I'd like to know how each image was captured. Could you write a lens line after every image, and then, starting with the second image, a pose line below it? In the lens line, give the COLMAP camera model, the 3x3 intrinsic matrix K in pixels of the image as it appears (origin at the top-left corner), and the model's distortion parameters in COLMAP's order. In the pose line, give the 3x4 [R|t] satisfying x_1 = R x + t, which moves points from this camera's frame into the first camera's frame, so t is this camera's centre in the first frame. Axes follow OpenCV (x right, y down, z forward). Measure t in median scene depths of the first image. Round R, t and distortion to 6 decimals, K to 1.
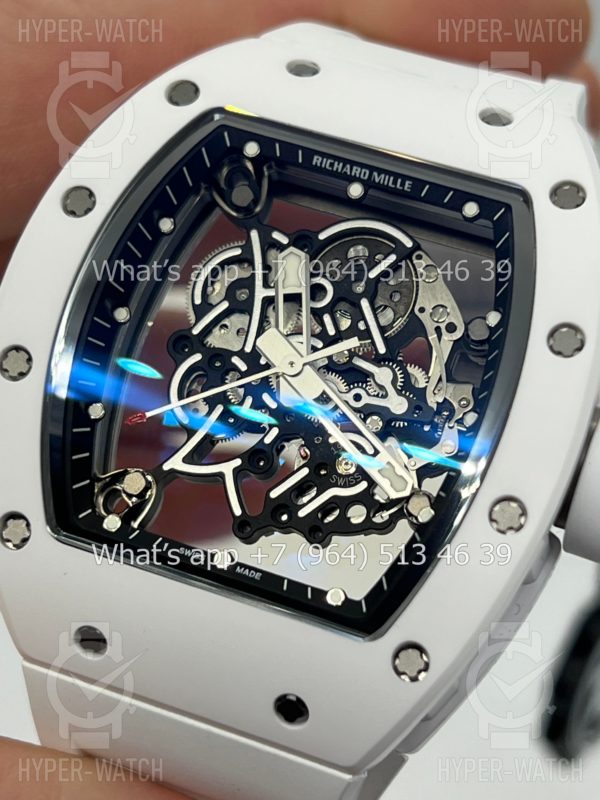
lens RADIAL K [[1946.6, 0, 302.8], [0, 1946.6, 417.2], [0, 0, 1]] dist [0.033367, 0.065606]
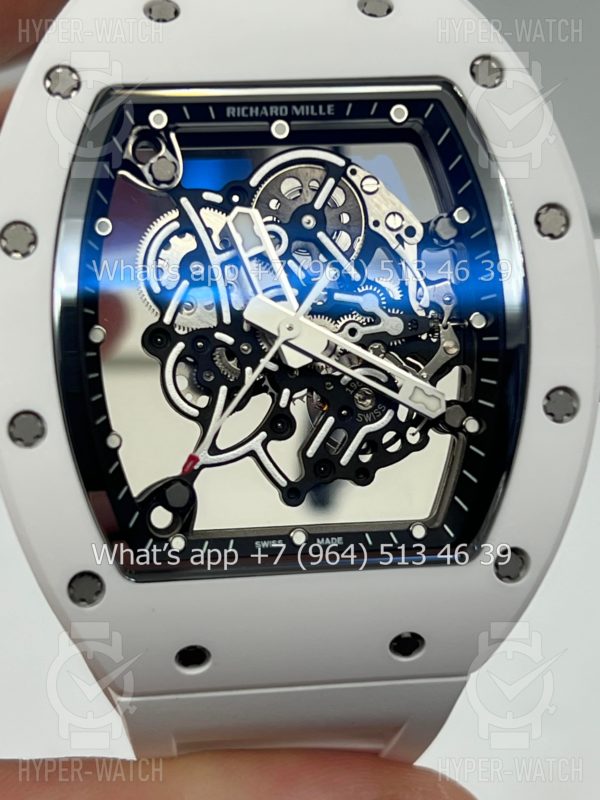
lens RADIAL K [[1946.6, 0, 302.8], [0, 1946.6, 417.2], [0, 0, 1]] dist [0.033367, 0.065606]
pose [[0.892003, -0.367595, 0.263066, -0.270264], [0.296630, 0.915149, 0.272972, -0.247441], [-0.341088, -0.165458, 0.925355, 0.079801]]
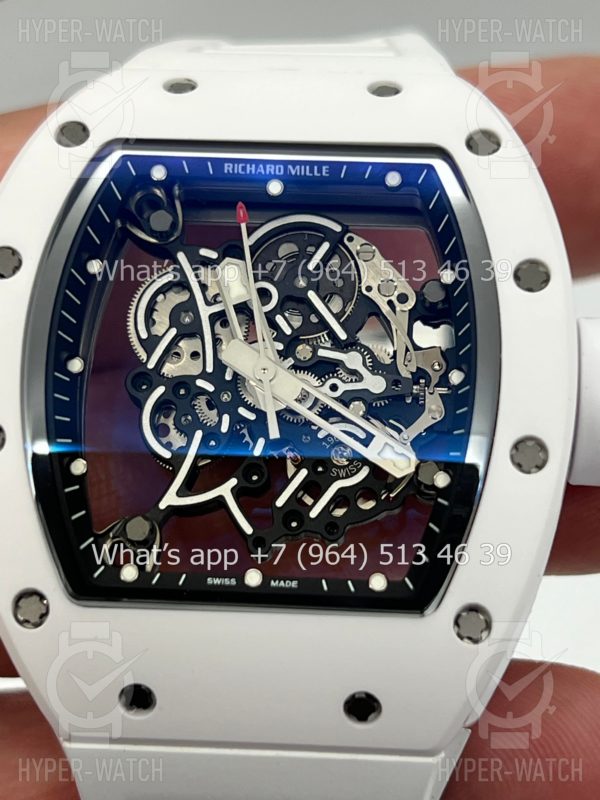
lens RADIAL K [[1946.6, 0, 302.8], [0, 1946.6, 417.2], [0, 0, 1]] dist [0.033367, 0.065606]
pose [[0.952538, -0.245549, 0.179938, -0.167042], [0.253786, 0.966965, -0.023914, 0.023882], [-0.168122, 0.068445, 0.983387, 0.031332]]
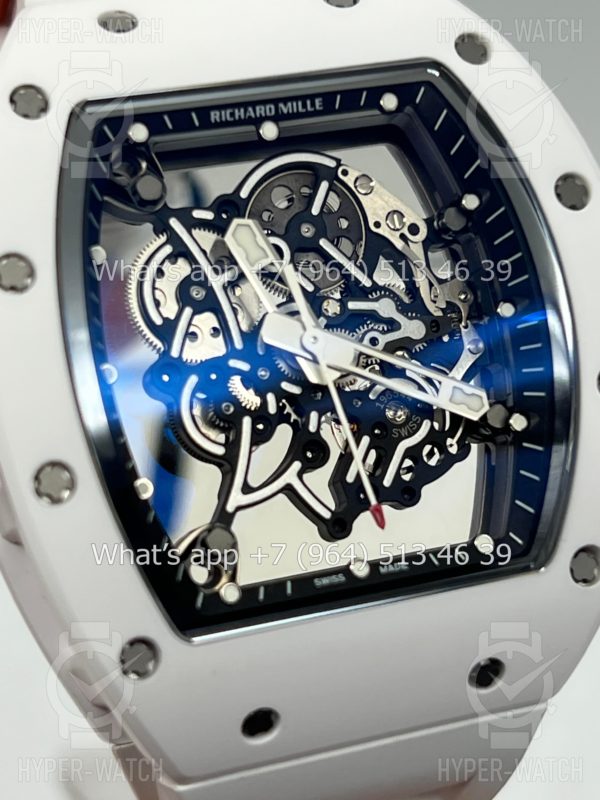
lens RADIAL K [[1946.6, 0, 302.8], [0, 1946.6, 417.2], [0, 0, 1]] dist [0.033367, 0.065606]
pose [[0.773938, -0.450769, 0.444779, -0.414329], [0.387304, 0.892619, 0.230712, -0.199421], [-0.501015, -0.006292, 0.865416, 0.227923]]
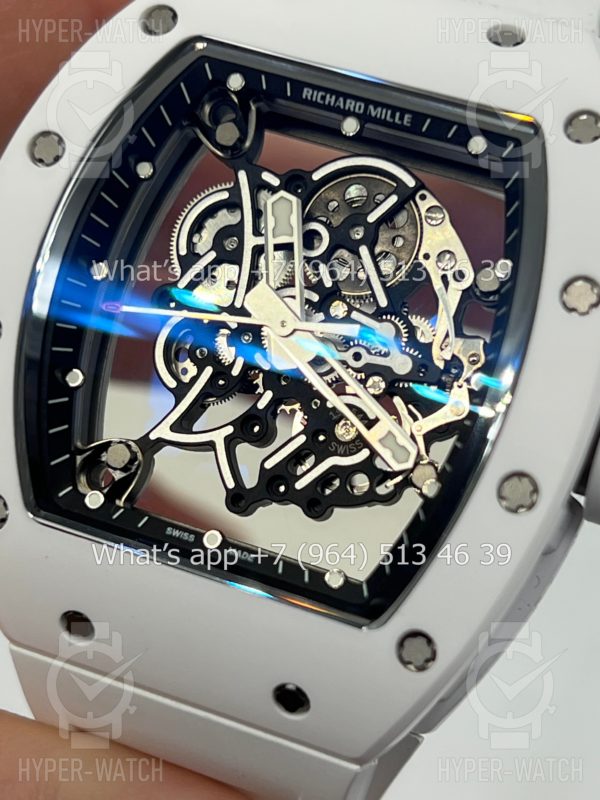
lens RADIAL K [[1946.6, 0, 302.8], [0, 1946.6, 417.2], [0, 0, 1]] dist [0.033367, 0.065606]
pose [[0.998394, -0.025336, -0.050665, 0.047823], [0.029999, 0.995166, 0.093515, -0.067436], [0.048051, -0.094885, 0.994328, 0.085868]]
